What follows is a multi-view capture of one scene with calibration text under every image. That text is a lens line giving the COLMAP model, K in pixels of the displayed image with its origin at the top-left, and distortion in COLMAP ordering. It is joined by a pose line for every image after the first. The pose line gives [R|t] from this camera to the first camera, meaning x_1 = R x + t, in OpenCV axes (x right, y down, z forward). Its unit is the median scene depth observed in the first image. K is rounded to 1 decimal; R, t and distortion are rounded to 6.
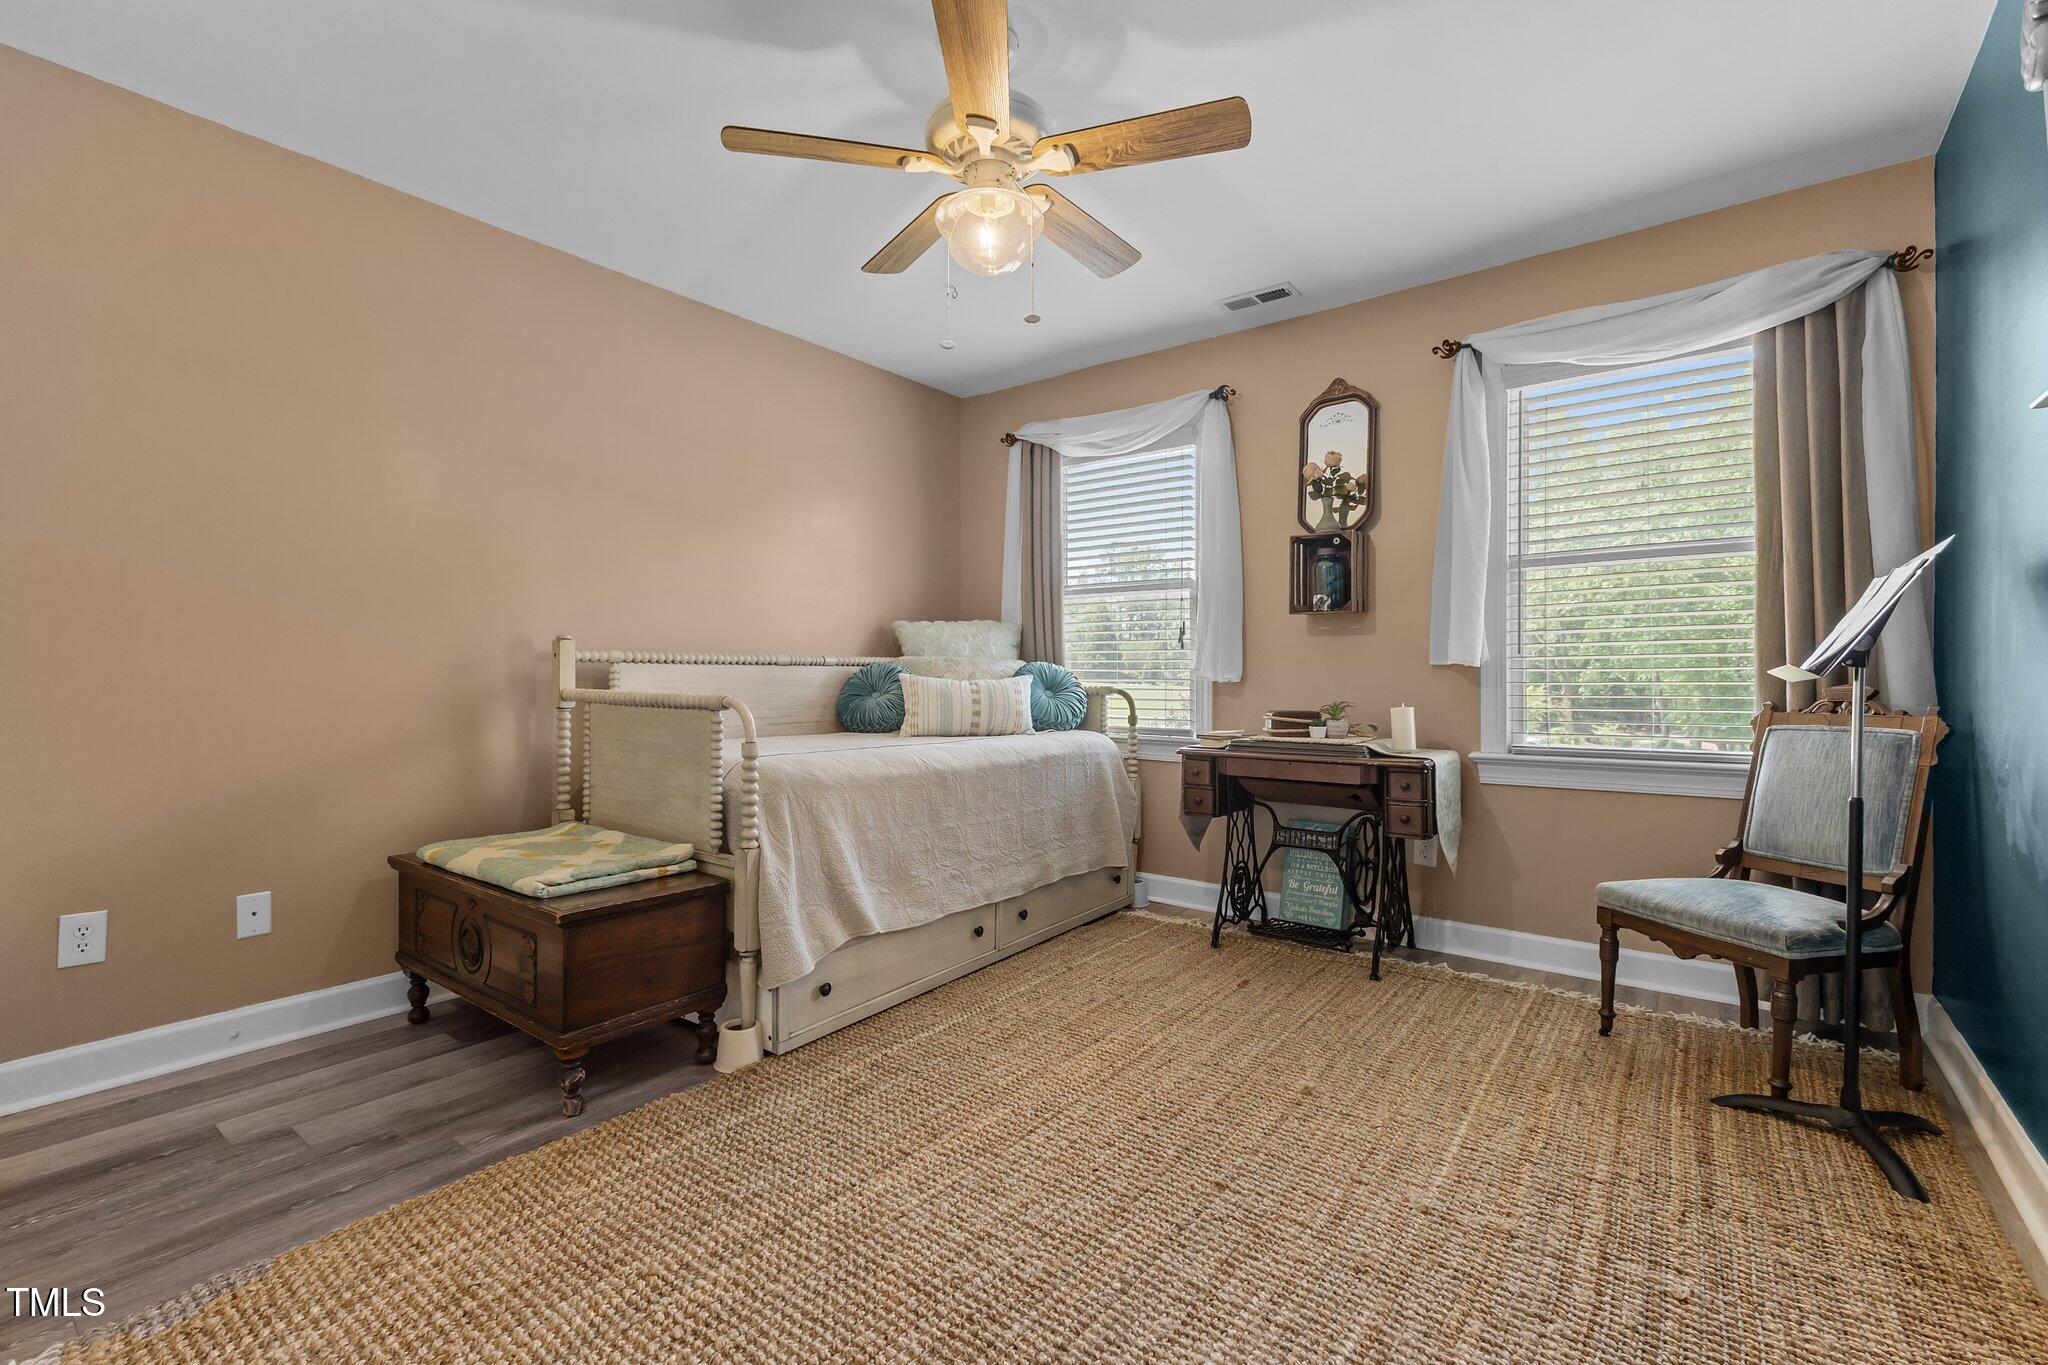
lens RADIAL K [[891.5, 0, 1016.9], [0, 891.5, 679.4], [0, 0, 1]] dist [0.005765, 0.000123]
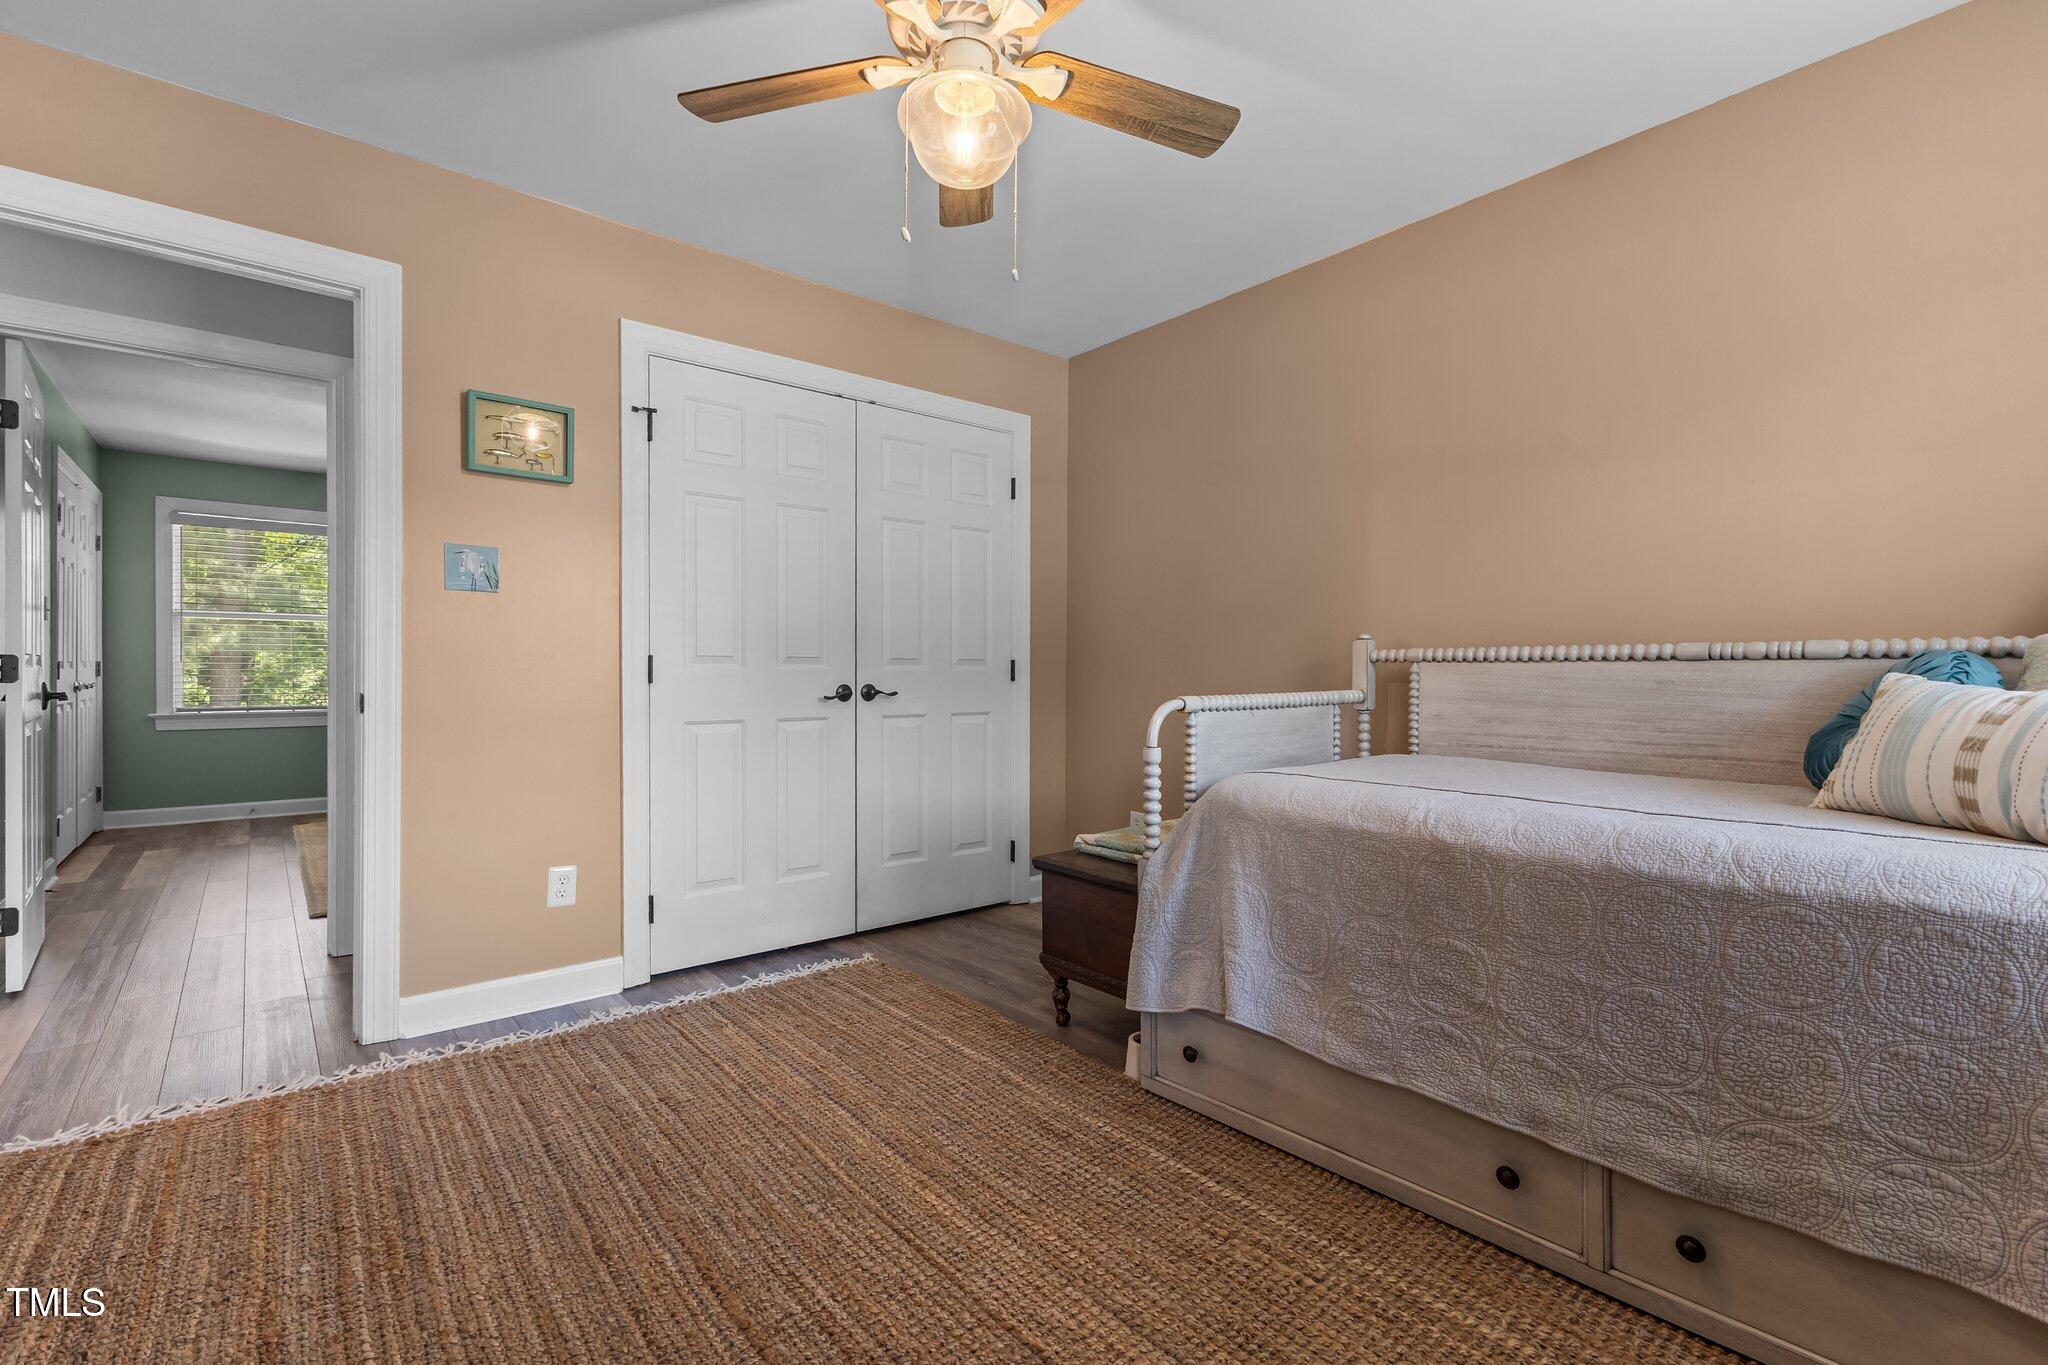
lens RADIAL K [[891.5, 0, 1016.9], [0, 891.5, 679.4], [0, 0, 1]] dist [0.005765, 0.000123]
pose [[-0.201880, 0.002324, -0.979408, 0.528516], [-0.009175, 0.999949, 0.004264, -0.001581], [0.979367, 0.009847, -0.201848, 0.847229]]
